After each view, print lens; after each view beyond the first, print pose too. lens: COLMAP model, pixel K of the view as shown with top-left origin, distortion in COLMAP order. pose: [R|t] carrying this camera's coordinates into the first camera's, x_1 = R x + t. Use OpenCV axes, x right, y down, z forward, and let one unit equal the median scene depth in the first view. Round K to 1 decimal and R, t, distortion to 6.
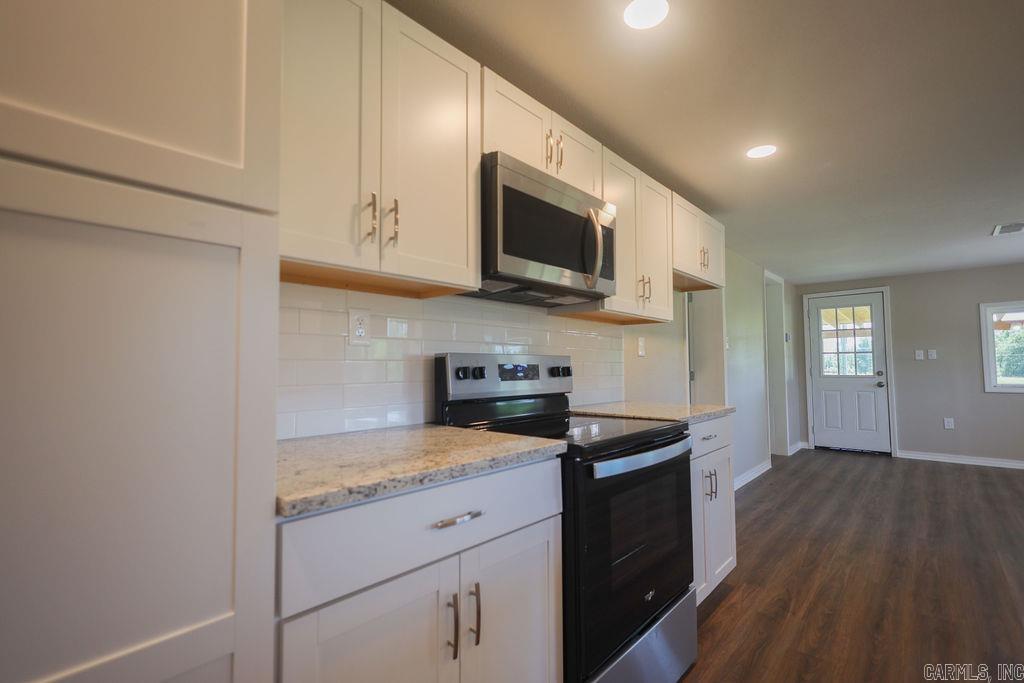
lens RADIAL K [[484.2, 0, 516.1], [0, 484.2, 341.1], [0, 0, 1]] dist [-0.011280, 0.000568]
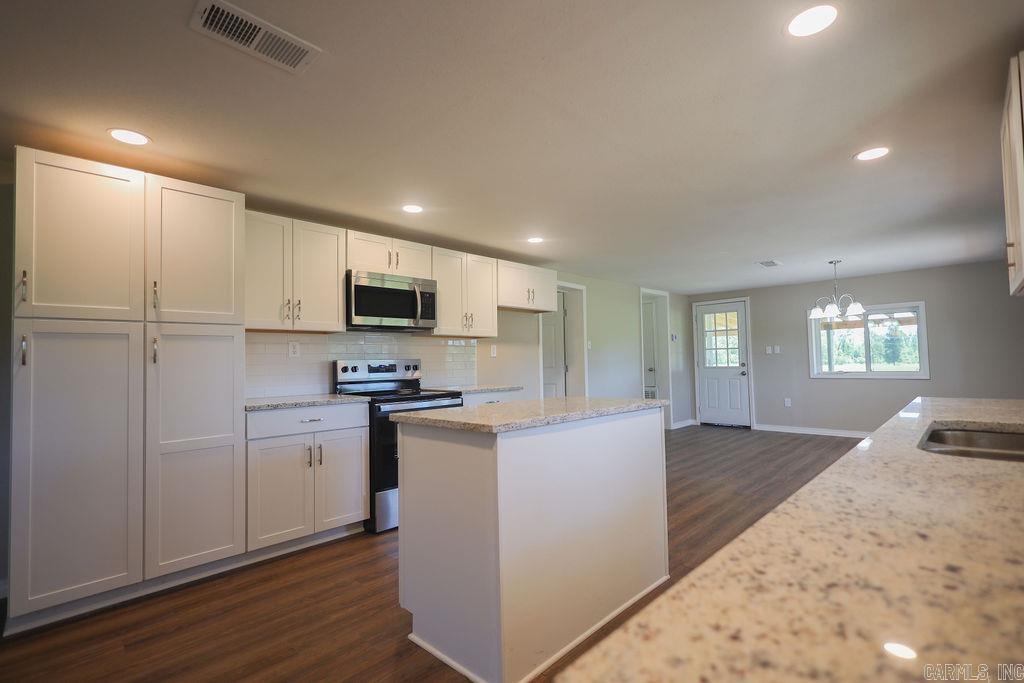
lens RADIAL K [[484.2, 0, 513.2], [0, 484.2, 344.0], [0, 0, 1]] dist [-0.011280, 0.000568]
pose [[0.998405, -0.017112, -0.053798, 0.469907], [0.017983, 0.999714, 0.015739, -0.041409], [0.053513, -0.016681, 0.998428, -0.682994]]
